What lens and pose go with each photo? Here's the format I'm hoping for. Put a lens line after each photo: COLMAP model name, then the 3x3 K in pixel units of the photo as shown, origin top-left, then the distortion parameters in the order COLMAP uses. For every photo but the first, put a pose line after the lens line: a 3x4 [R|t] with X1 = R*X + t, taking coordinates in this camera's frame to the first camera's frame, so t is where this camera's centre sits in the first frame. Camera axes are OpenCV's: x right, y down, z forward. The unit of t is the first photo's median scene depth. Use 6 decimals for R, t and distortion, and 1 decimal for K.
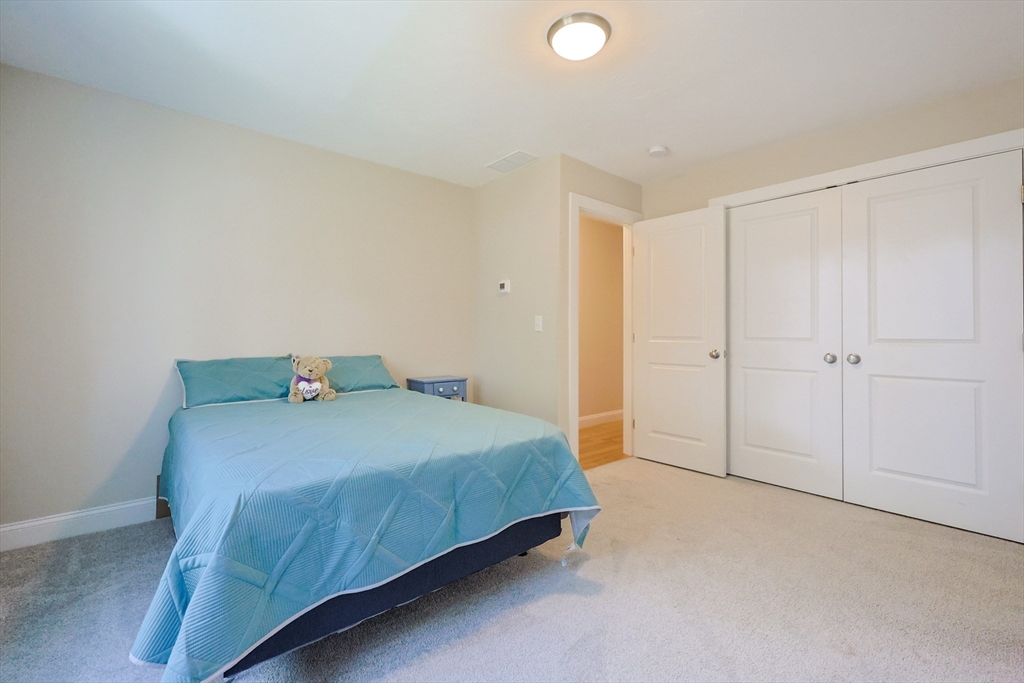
lens RADIAL K [[447.1, 0, 510.4], [0, 447.1, 339.4], [0, 0, 1]] dist [0.000495, 0.000358]
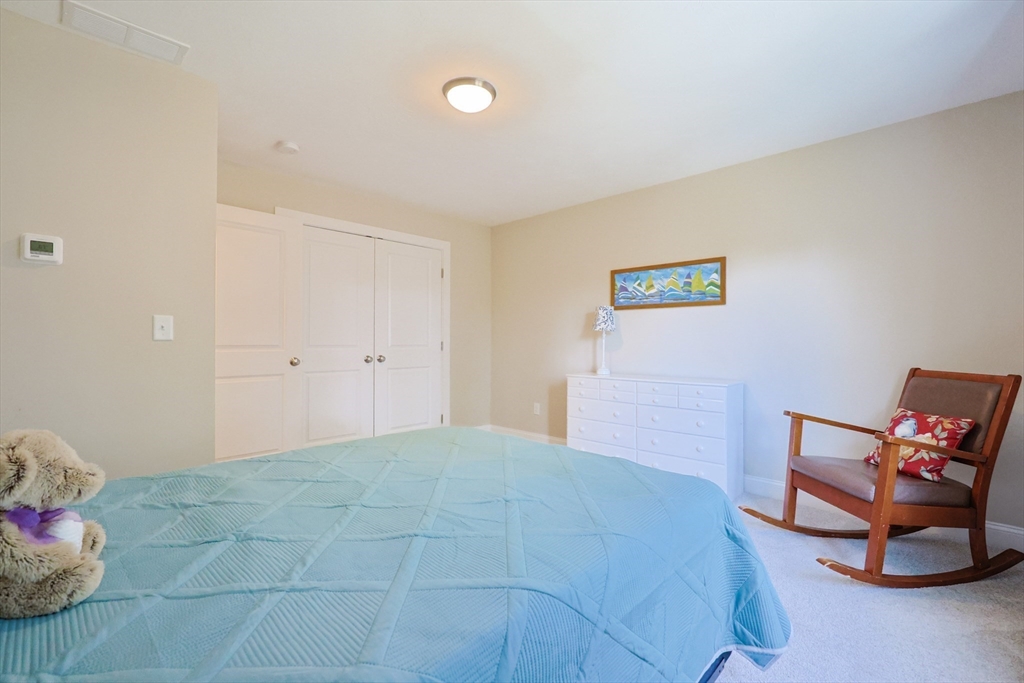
lens RADIAL K [[447.1, 0, 510.4], [0, 447.1, 339.4], [0, 0, 1]] dist [0.000495, 0.000358]
pose [[-0.103700, -0.002102, 0.994606, -0.601674], [0.019564, 0.999800, 0.004153, -0.012919], [-0.994416, 0.019889, -0.103638, 0.594632]]
